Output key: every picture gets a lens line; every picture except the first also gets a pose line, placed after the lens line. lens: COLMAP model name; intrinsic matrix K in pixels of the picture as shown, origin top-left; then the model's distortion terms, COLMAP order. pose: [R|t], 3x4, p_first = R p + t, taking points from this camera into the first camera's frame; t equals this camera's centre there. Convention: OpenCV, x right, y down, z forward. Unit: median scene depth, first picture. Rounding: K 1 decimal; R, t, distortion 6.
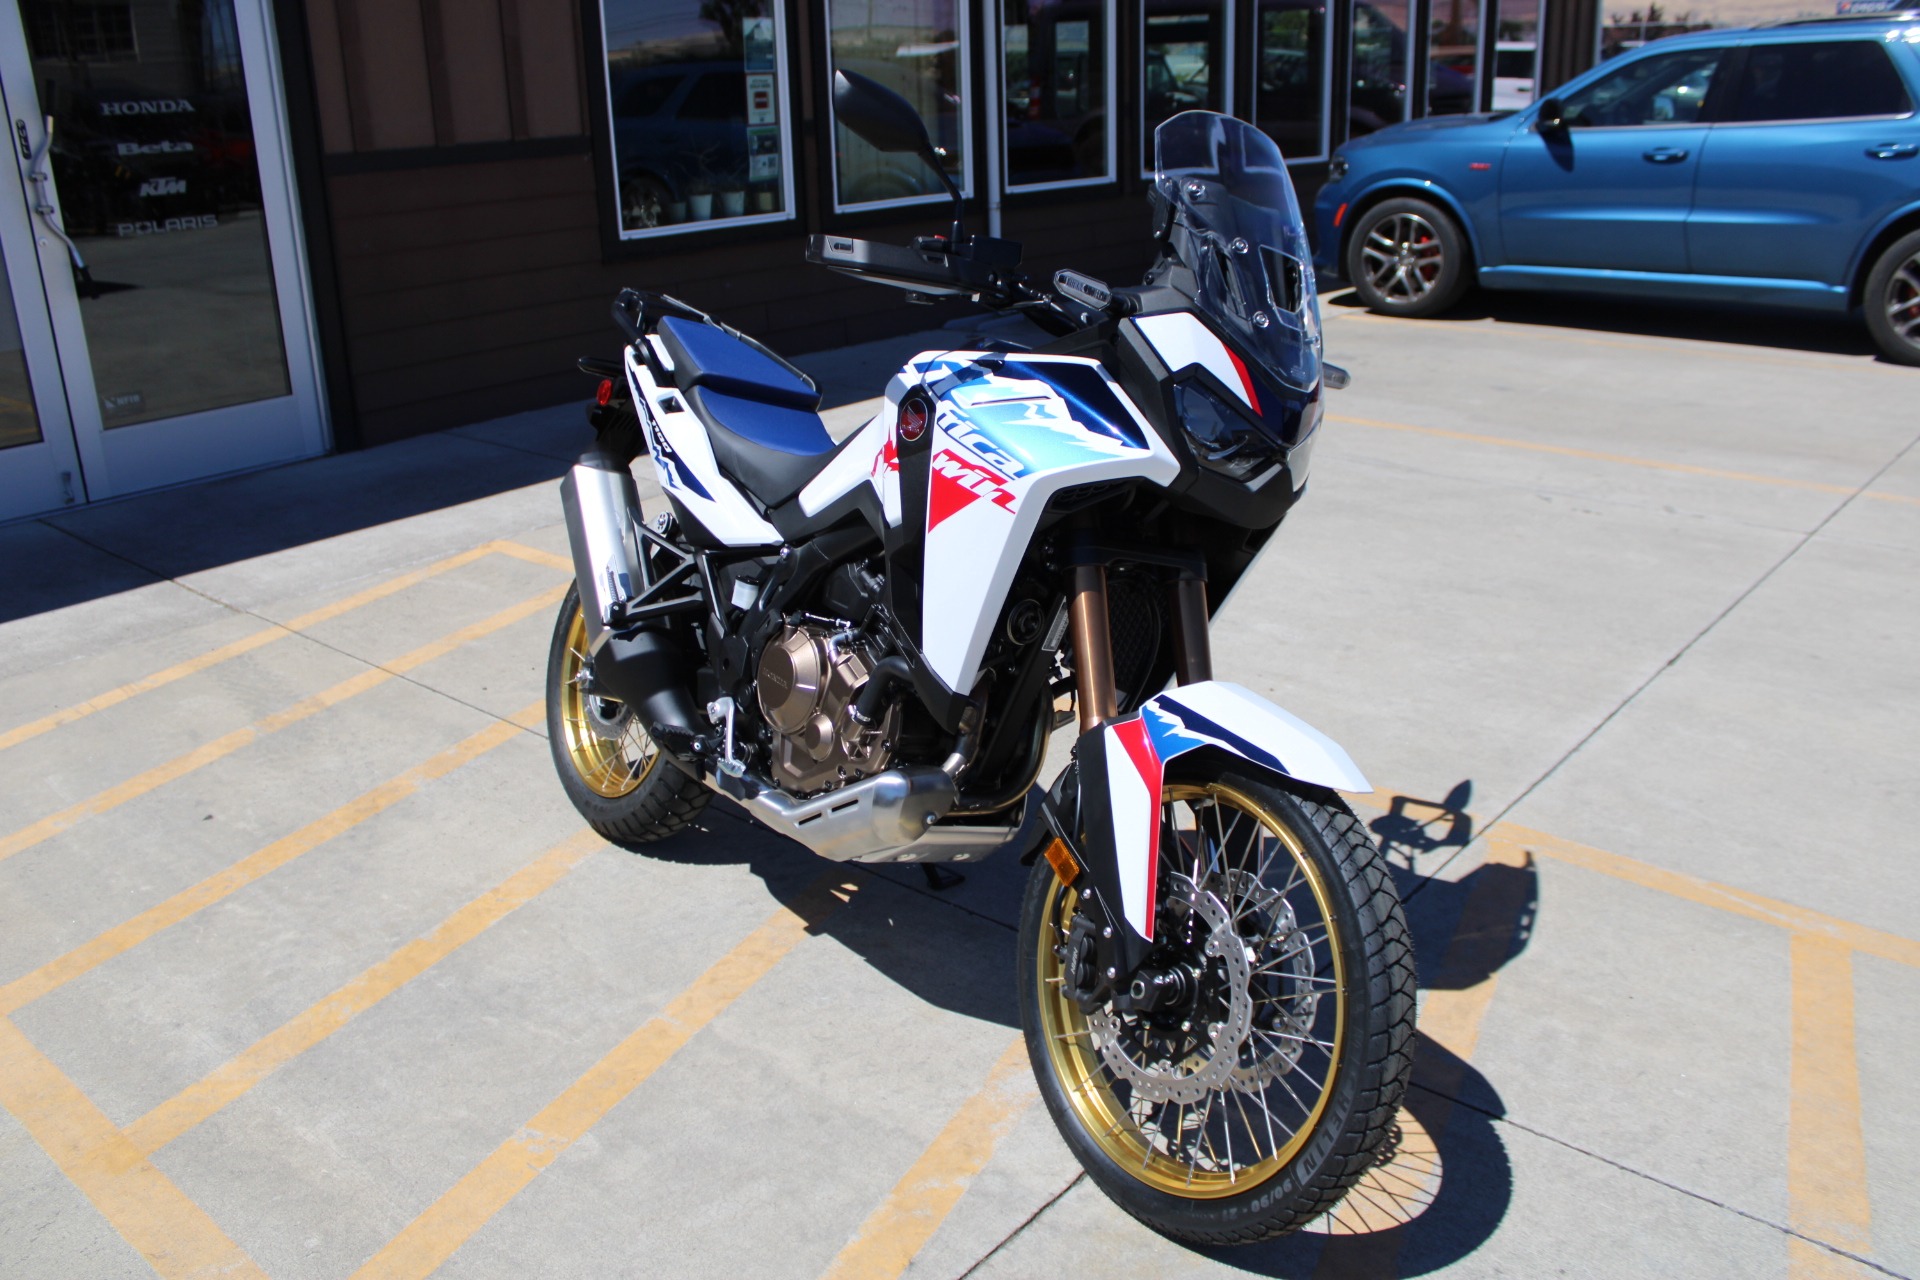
lens RADIAL K [[1599.9, 0, 960.0], [0, 1599.9, 640.0], [0, 0, 1]] dist [-0.161162, 0.142451]
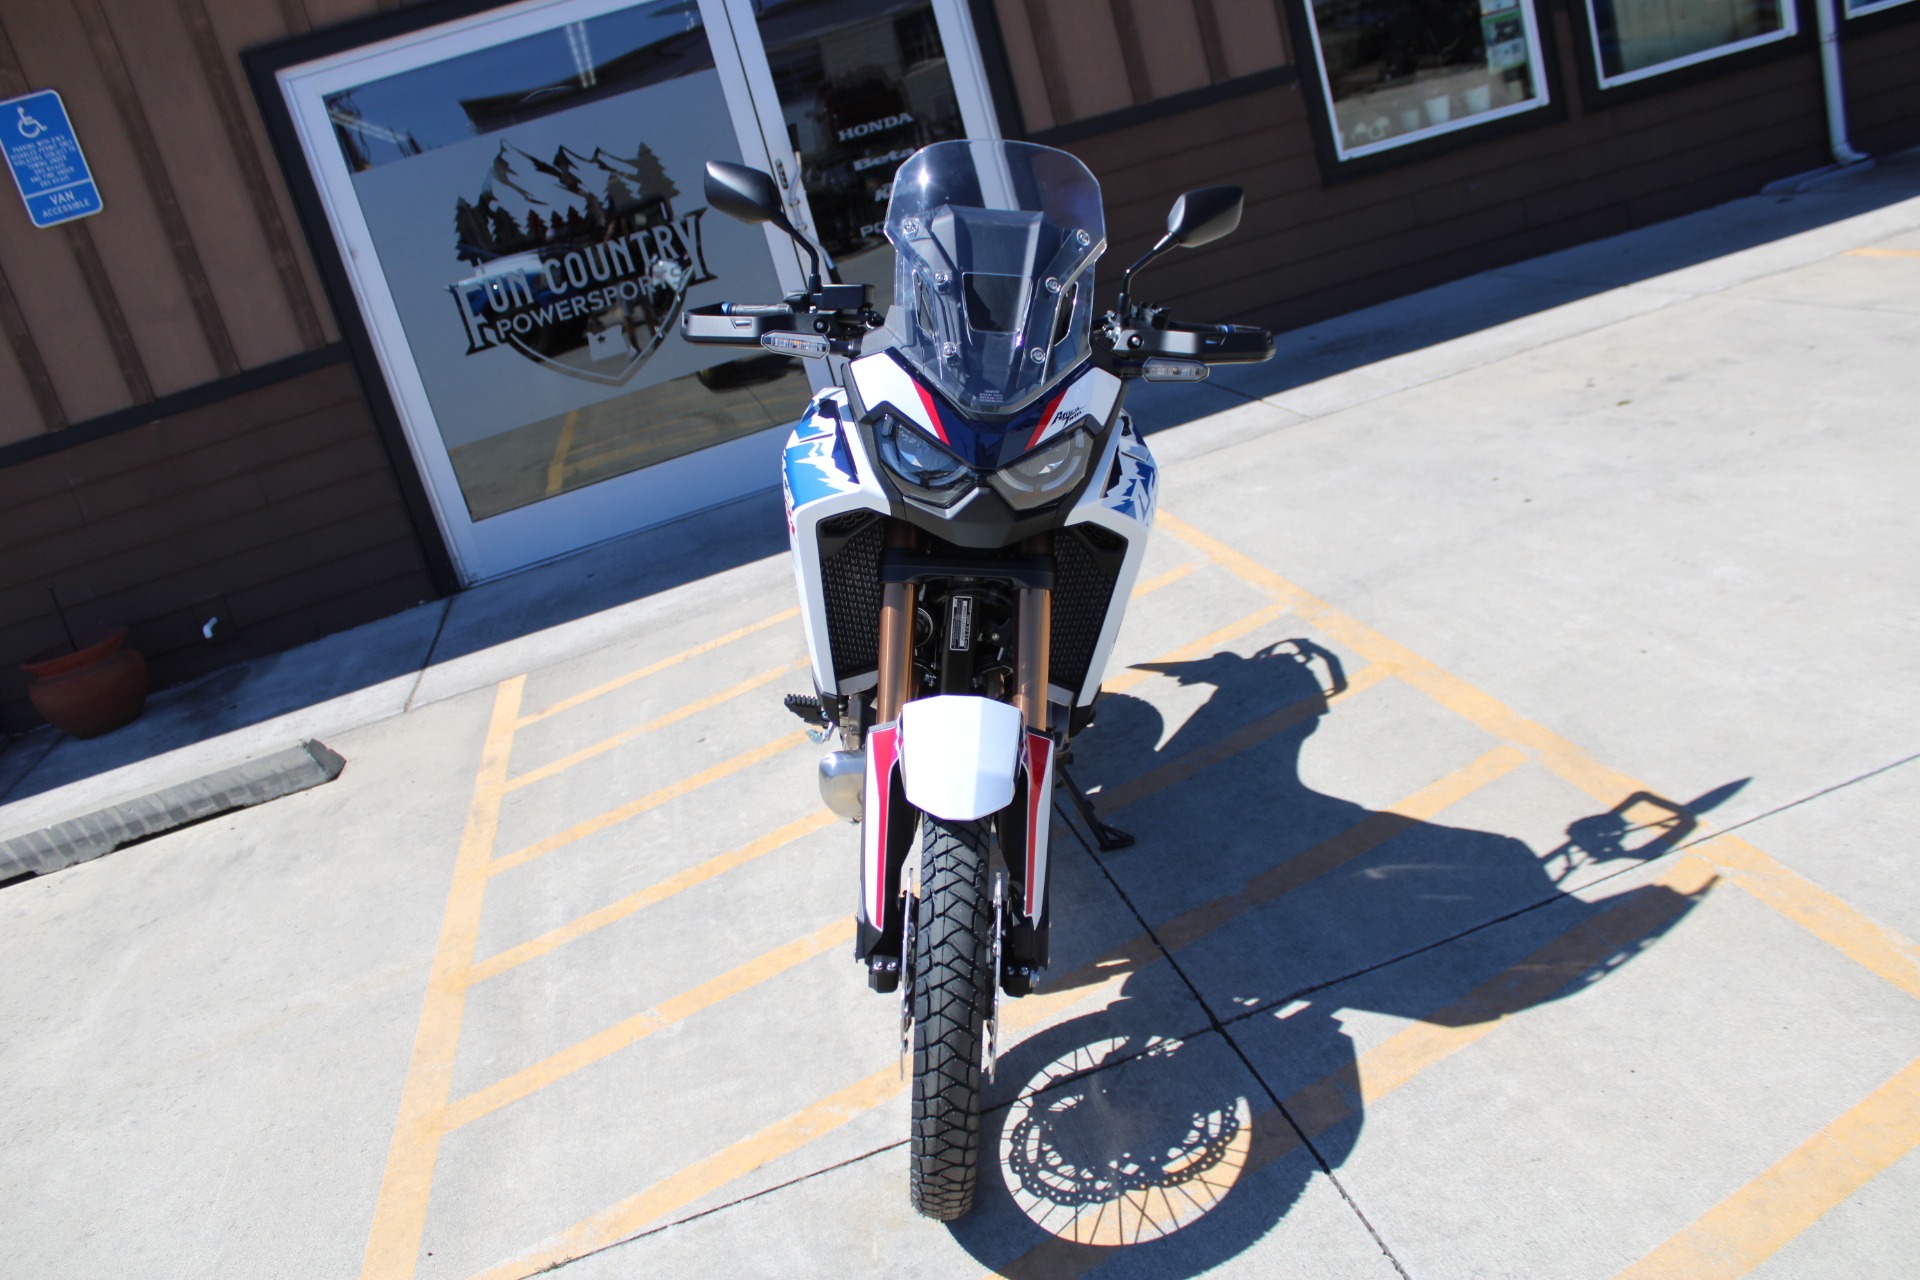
lens RADIAL K [[1599.9, 0, 960.0], [0, 1599.9, 640.0], [0, 0, 1]] dist [-0.161162, 0.142451]
pose [[0.778808, 0.018439, -0.626991, 0.614802], [0.029506, 0.997384, 0.065983, -0.059867], [0.626568, -0.069888, 0.776227, 0.136607]]
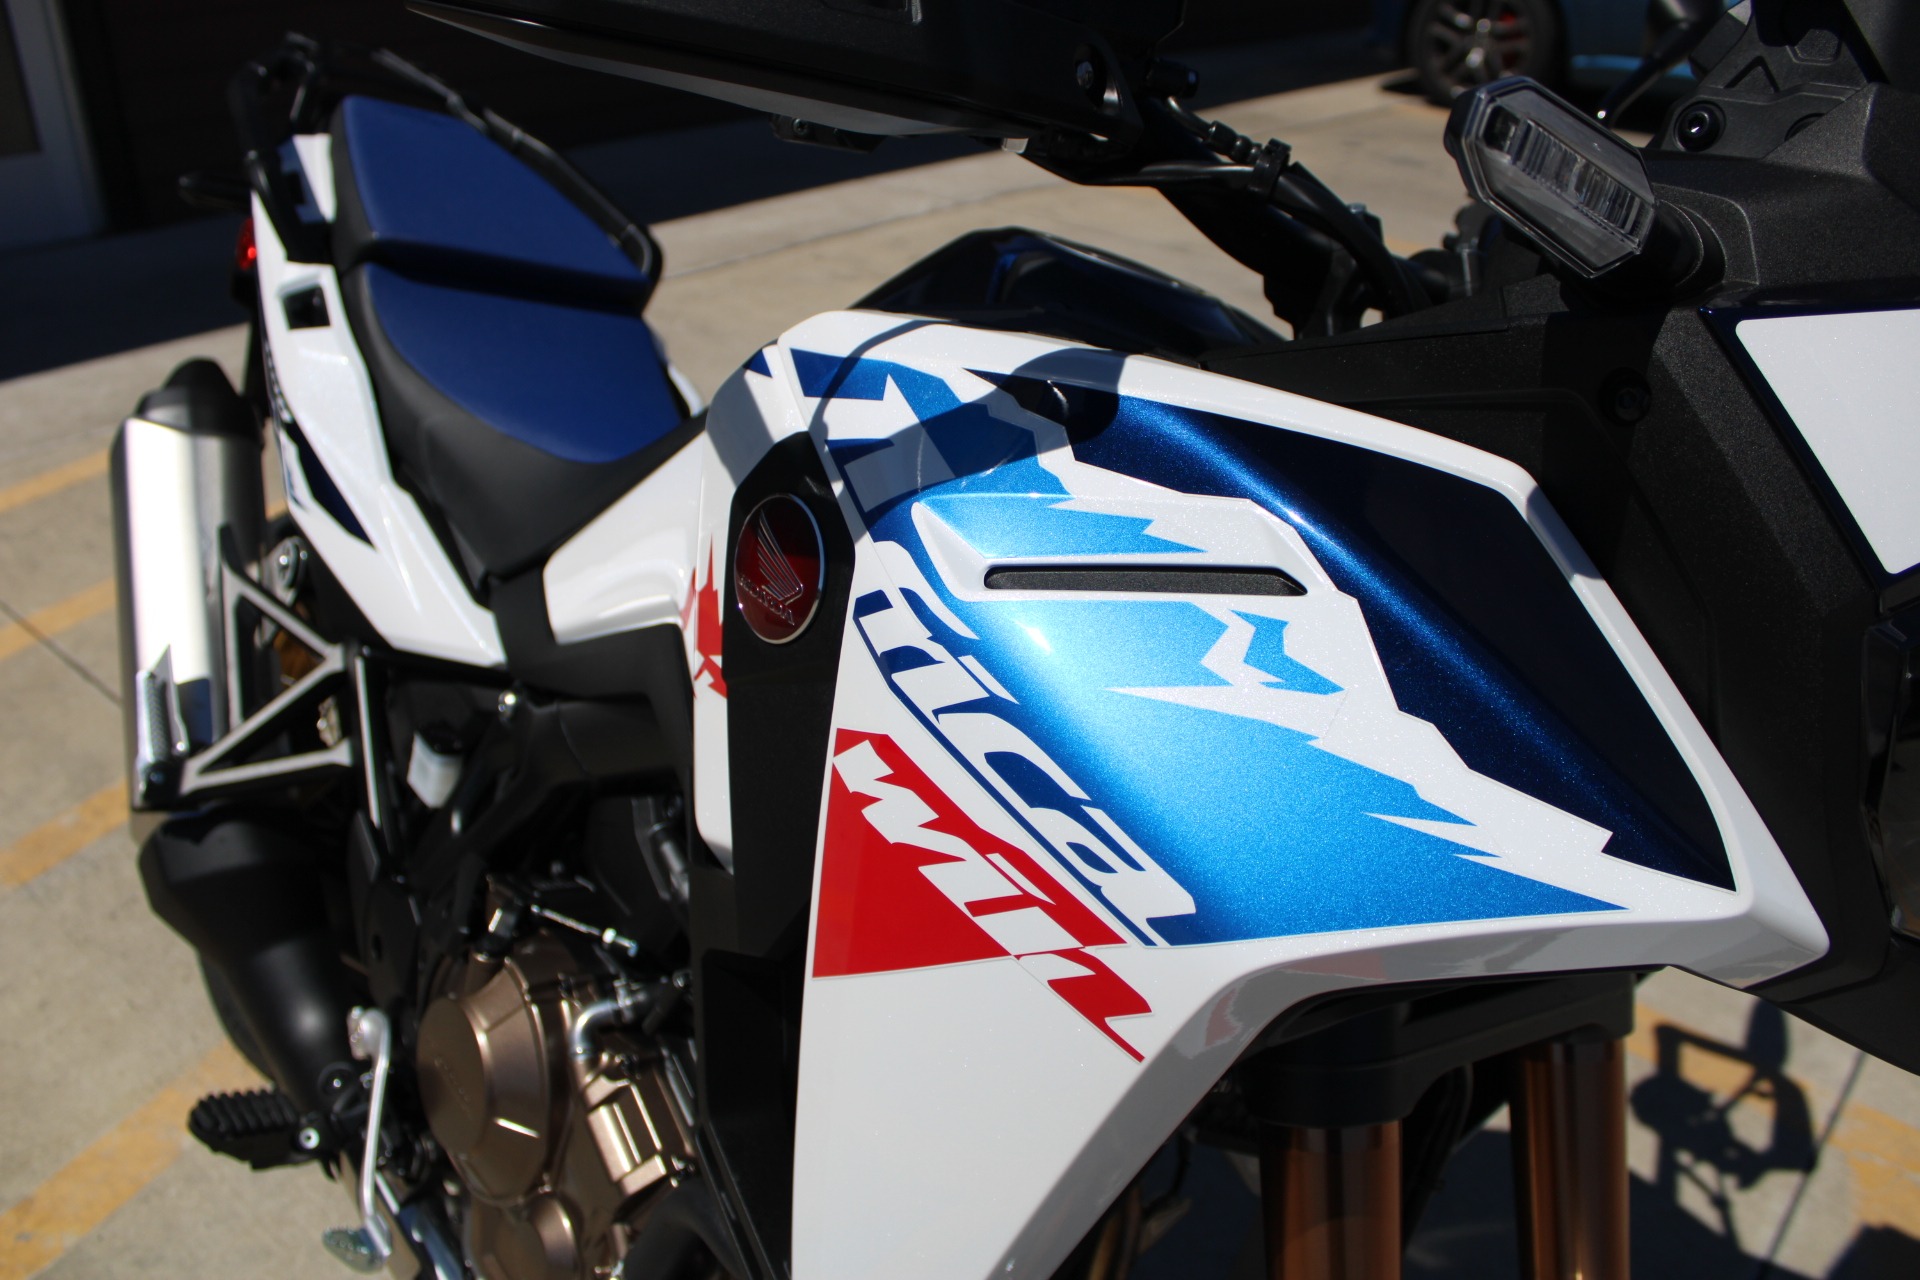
lens RADIAL K [[1579.1, 0, 963.4], [0, 1579.1, 624.5], [0, 0, 1]] dist [-0.155845, 0.125106]
pose [[0.998513, 0.045009, 0.030768, -0.003285], [-0.048906, 0.988859, 0.140588, -0.132865], [-0.024098, -0.141884, 0.989590, 0.562313]]
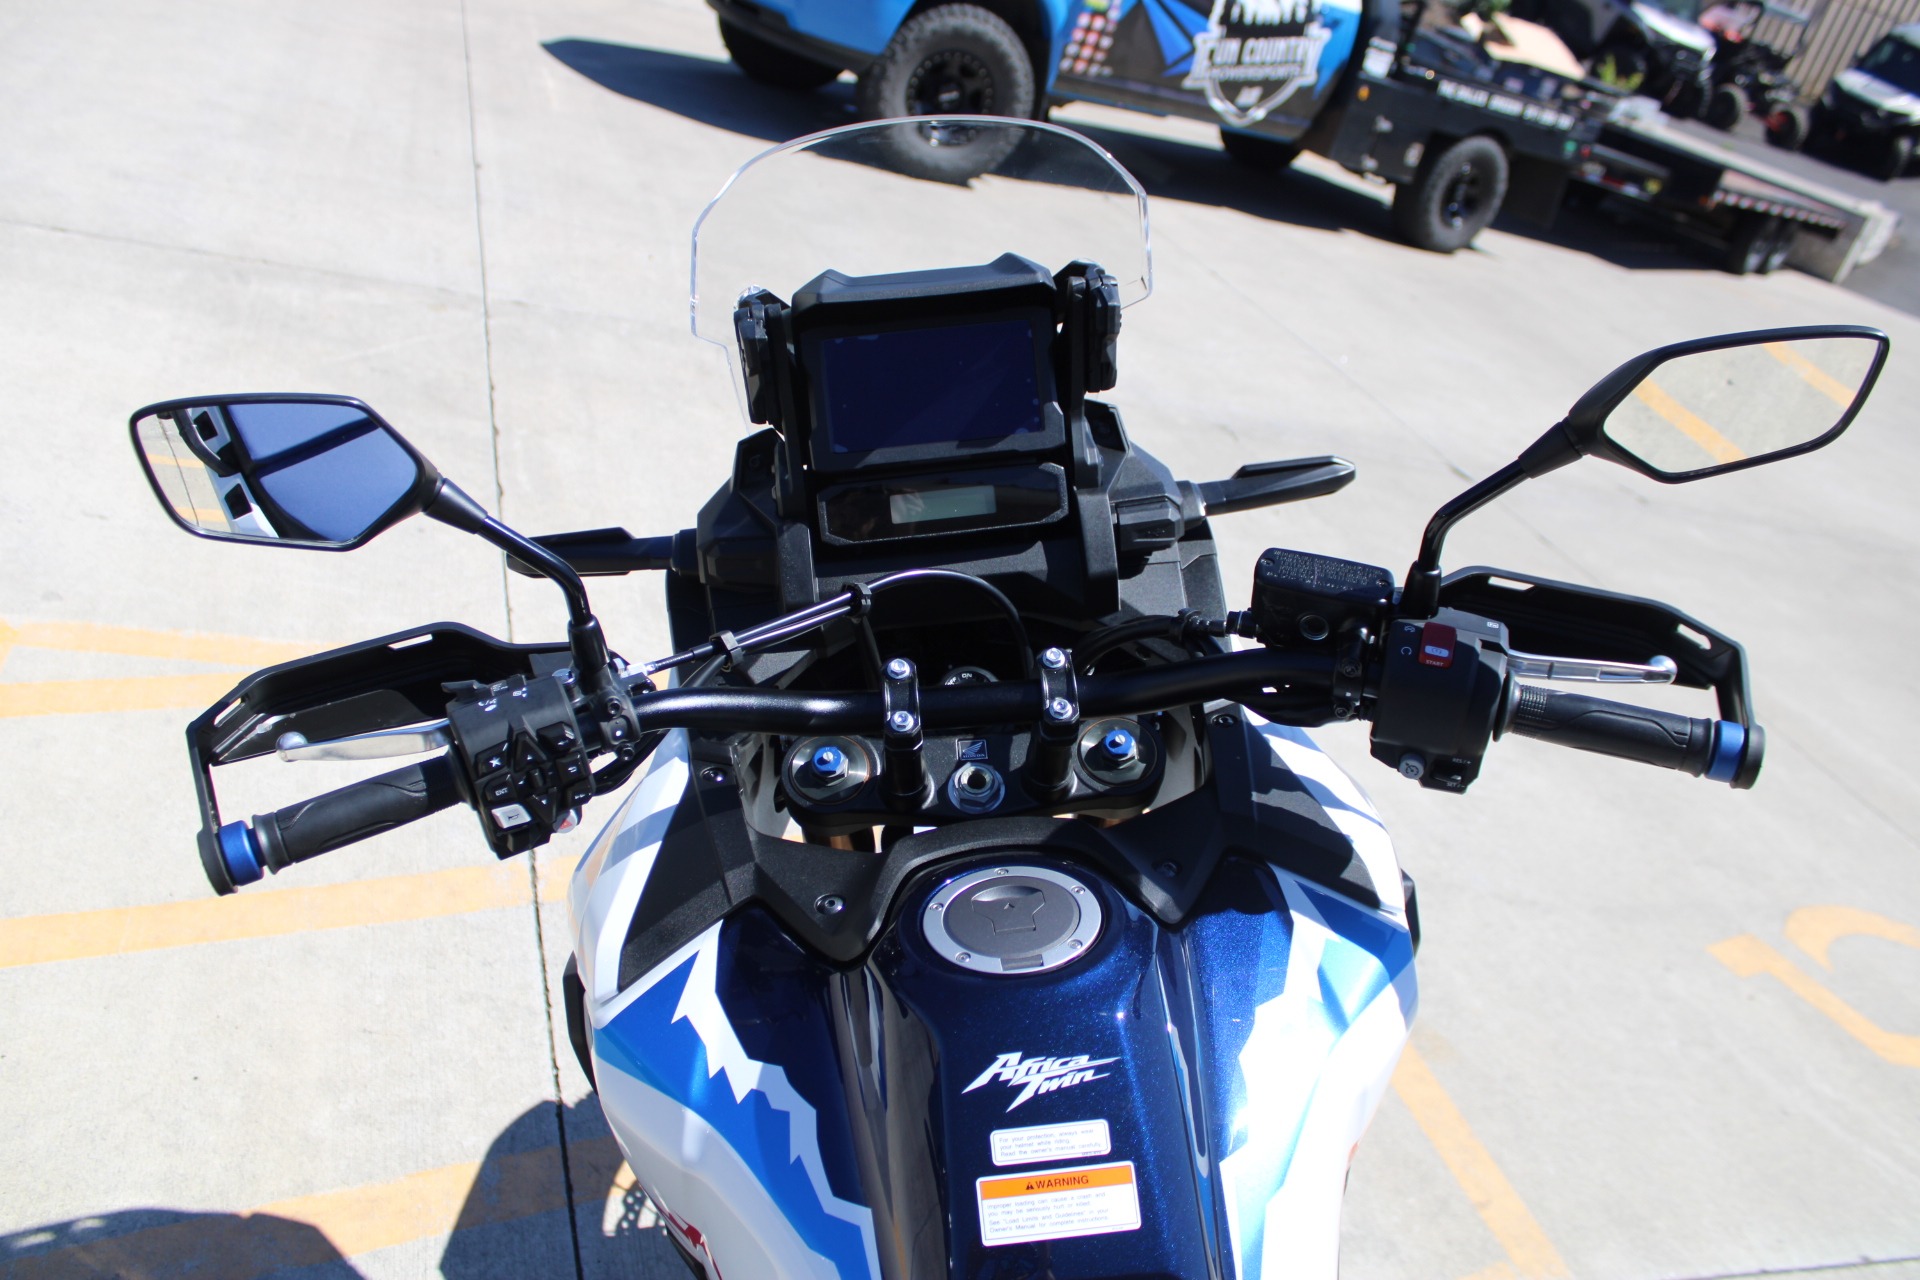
lens RADIAL K [[1599.9, 0, 960.0], [0, 1599.9, 640.0], [0, 0, 1]] dist [-0.161162, 0.142451]
pose [[-0.819796, -0.425350, 0.383423, -0.055769], [-0.058530, 0.728281, 0.682774, -0.411267], [-0.569657, 0.537294, -0.621937, 1.047128]]
